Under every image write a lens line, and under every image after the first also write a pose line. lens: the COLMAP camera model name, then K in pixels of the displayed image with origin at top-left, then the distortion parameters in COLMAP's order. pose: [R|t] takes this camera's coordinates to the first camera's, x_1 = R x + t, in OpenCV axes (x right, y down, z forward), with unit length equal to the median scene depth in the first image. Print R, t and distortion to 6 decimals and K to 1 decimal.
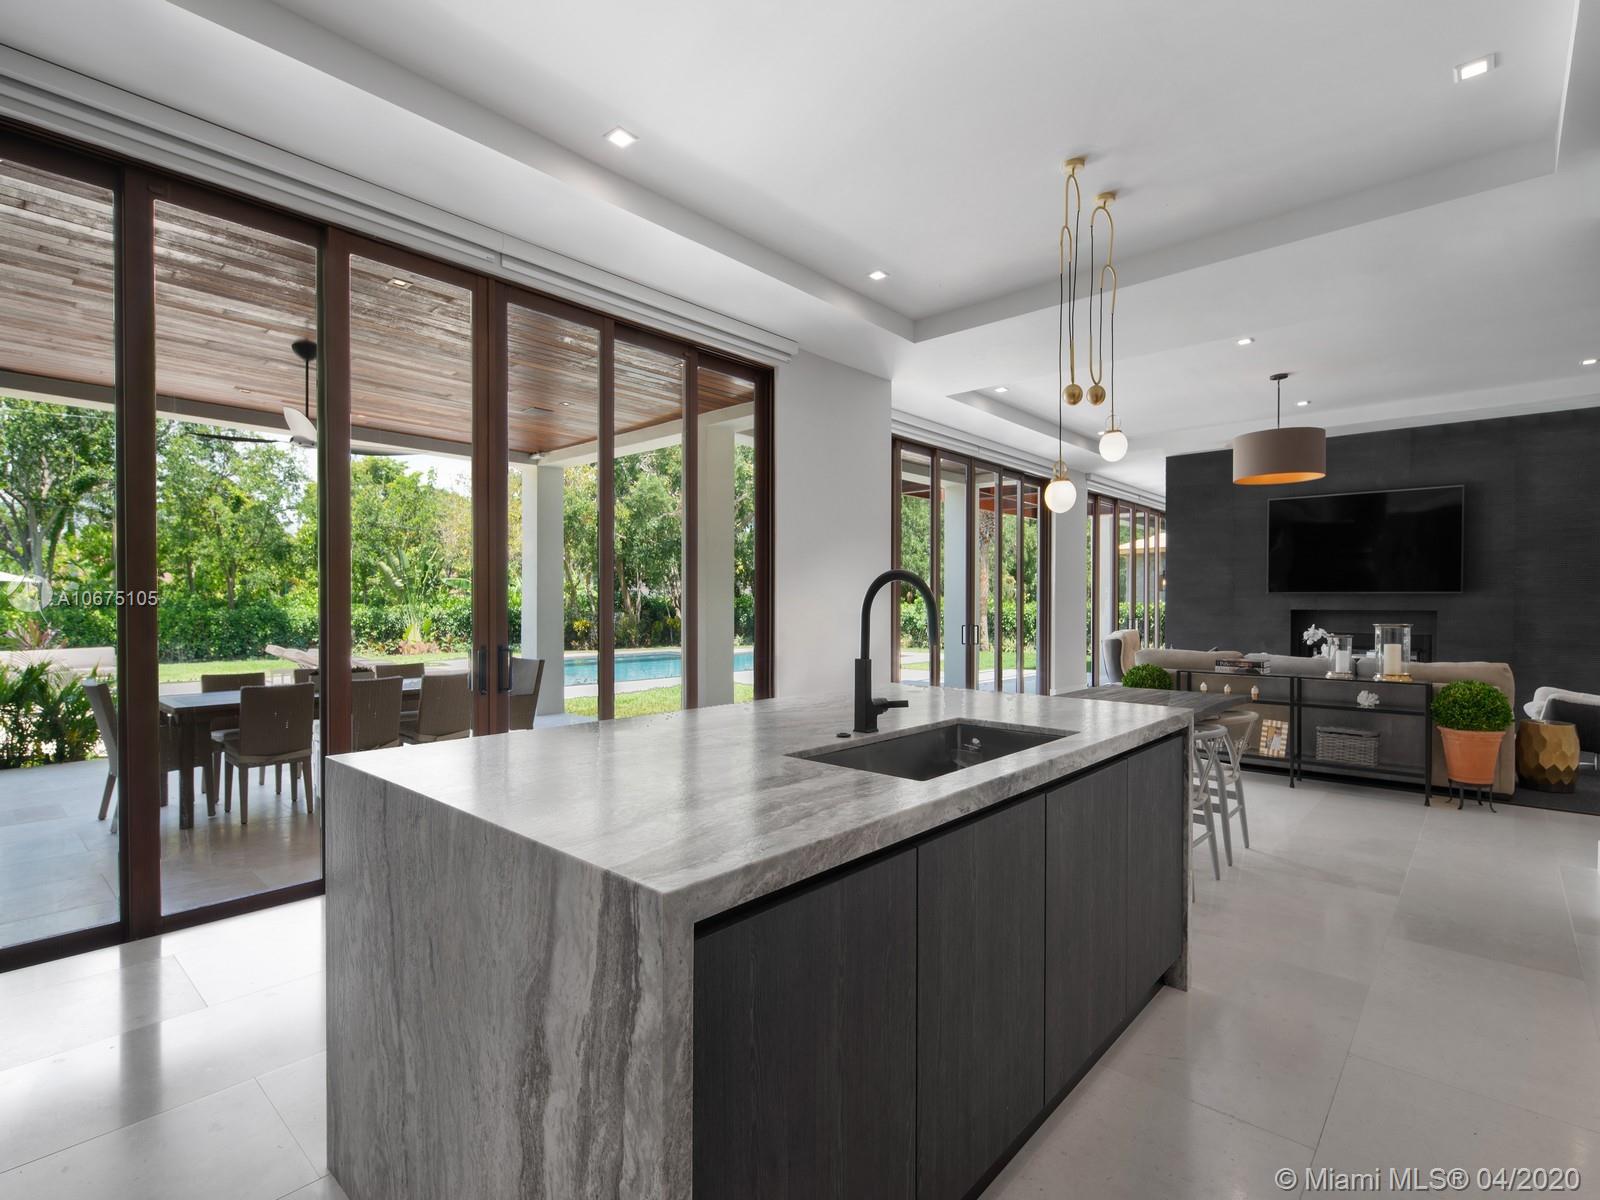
lens RADIAL K [[774.8, 0, 776.8], [0, 774.8, 608.5], [0, 0, 1]] dist [0.002554, 0.000534]
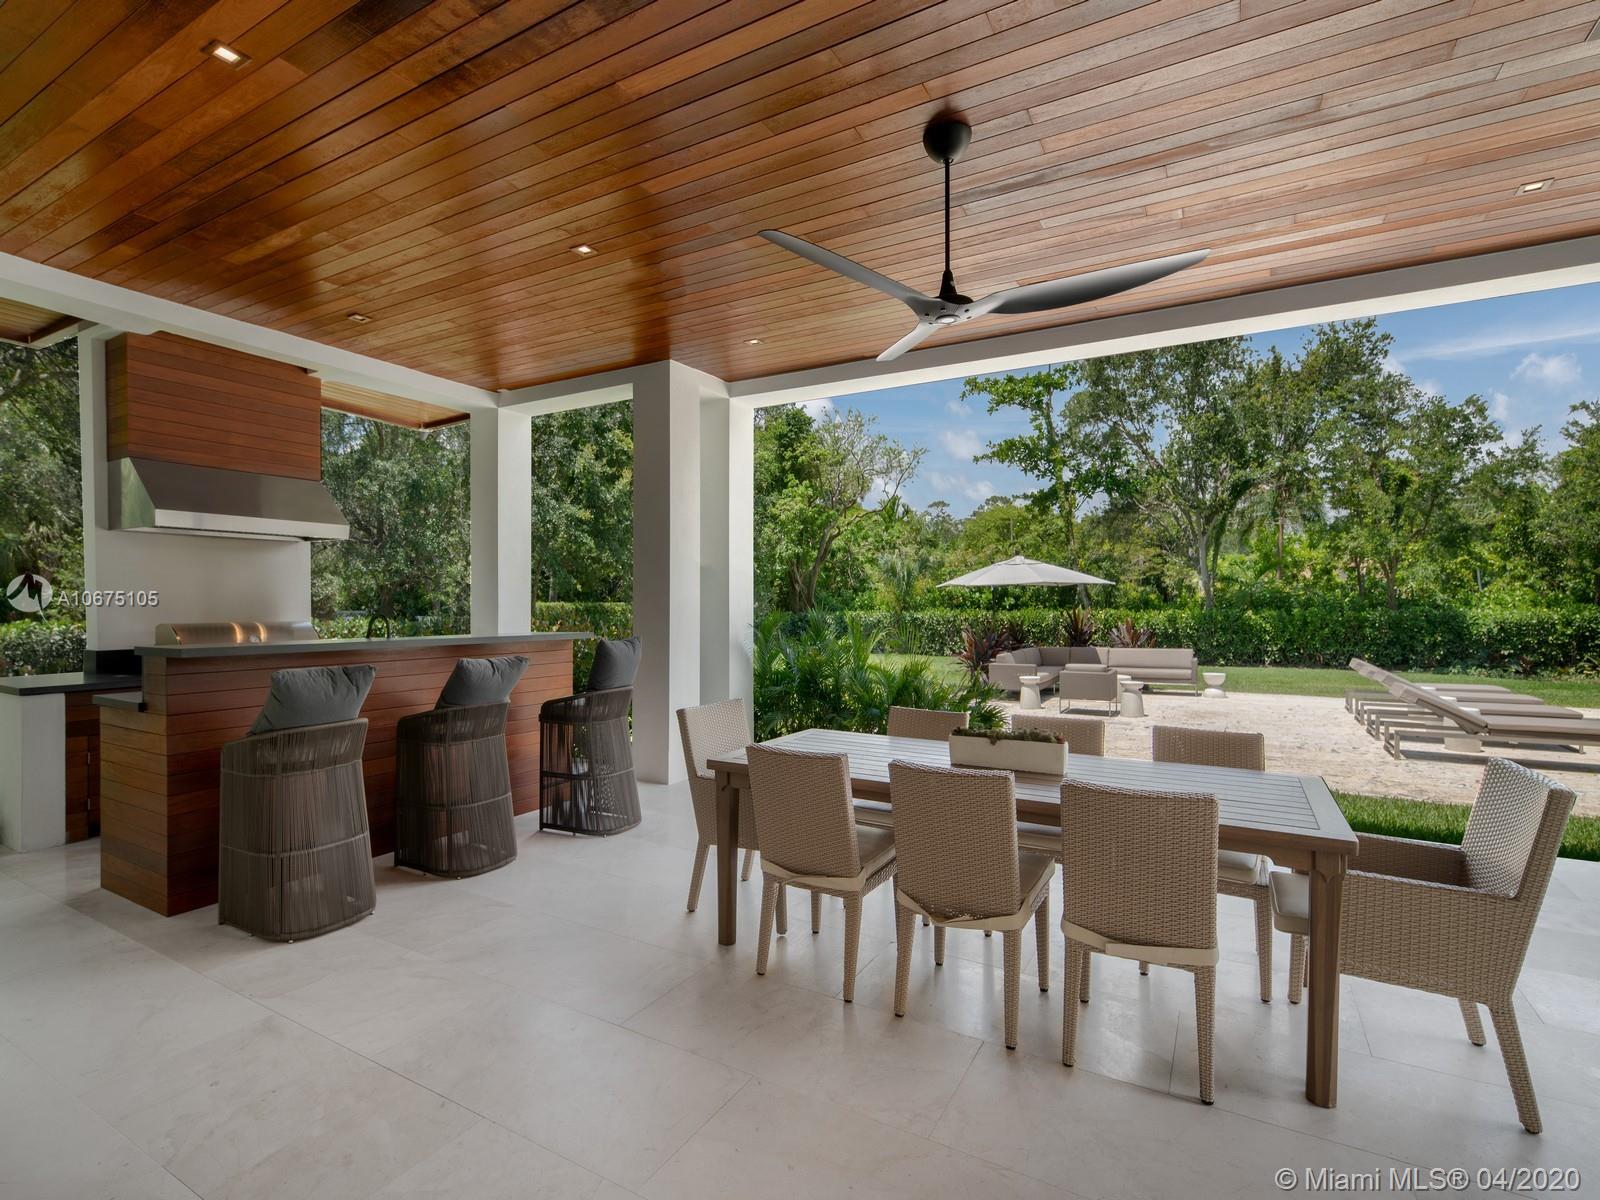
lens RADIAL K [[774.8, 0, 776.8], [0, 774.8, 608.5], [0, 0, 1]] dist [0.002554, 0.000534]
pose [[0.219514, 0.005839, -0.975592, -0.022158], [-0.005376, 0.999974, 0.004775, -0.001000], [0.975595, 0.004197, 0.219540, 0.168955]]
